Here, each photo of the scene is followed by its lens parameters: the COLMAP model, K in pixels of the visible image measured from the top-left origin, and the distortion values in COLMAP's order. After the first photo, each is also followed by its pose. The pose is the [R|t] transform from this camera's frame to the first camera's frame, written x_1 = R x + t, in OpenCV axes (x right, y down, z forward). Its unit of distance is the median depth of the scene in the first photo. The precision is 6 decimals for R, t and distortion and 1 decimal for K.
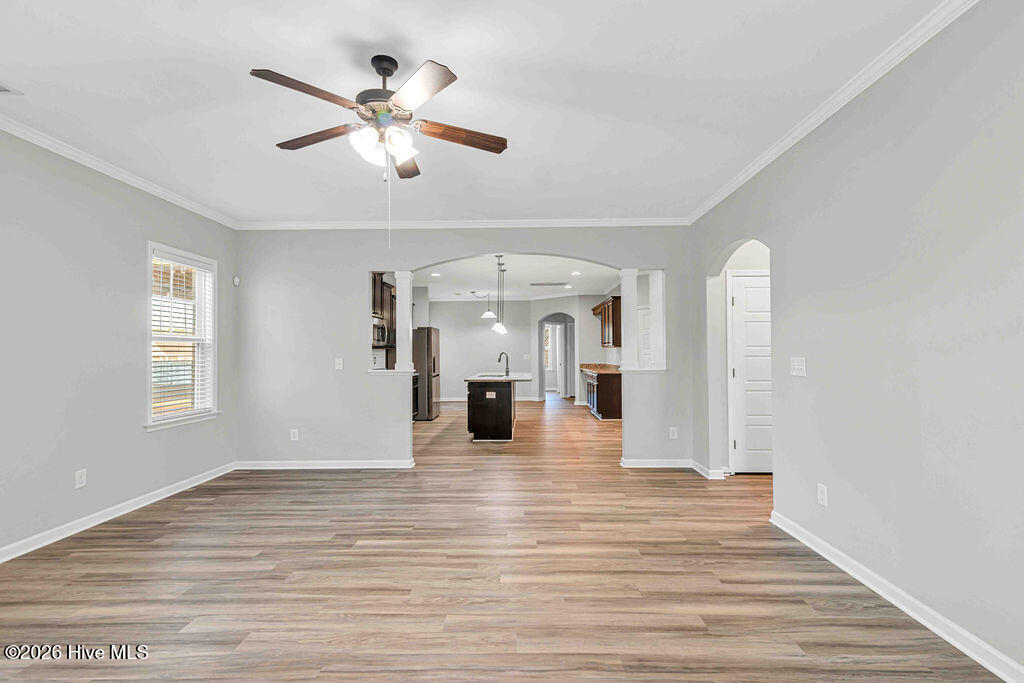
lens RADIAL K [[464.2, 0, 512.5], [0, 464.2, 334.2], [0, 0, 1]] dist [0.002947, -0.000052]
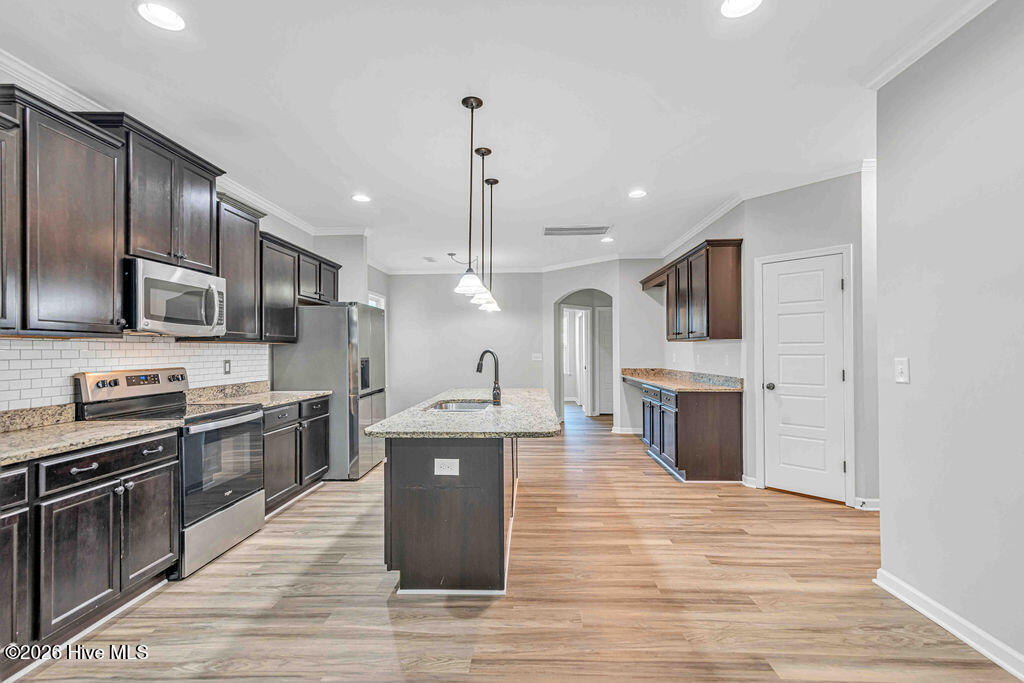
lens RADIAL K [[457.1, 0, 512.0], [0, 457.1, 341.5], [0, 0, 1]] dist [0.002272, -0.000083]
pose [[0.999880, -0.001054, -0.015461, 0.006376], [0.001380, 0.999777, 0.021087, 0.015113], [0.015435, -0.021106, 0.999658, 0.391430]]
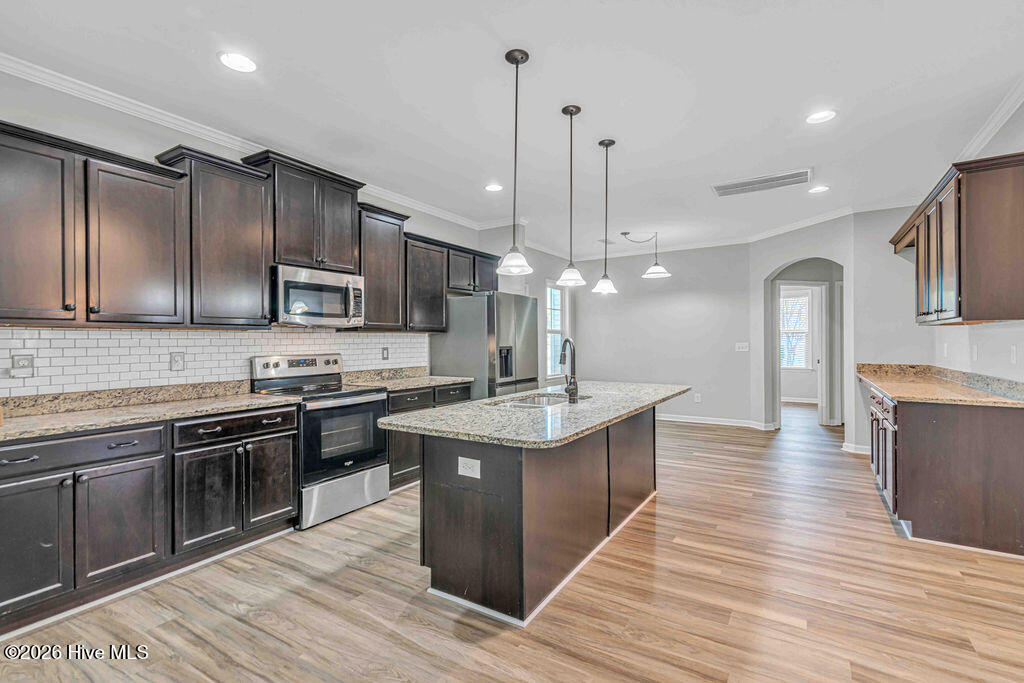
lens RADIAL K [[464.2, 0, 512.5], [0, 464.2, 334.2], [0, 0, 1]] dist [0.002947, -0.000052]
pose [[0.858611, -0.006355, -0.512589, 0.091846], [0.021883, 0.999466, 0.024264, 0.017260], [0.512161, -0.032050, 0.858291, 0.446461]]
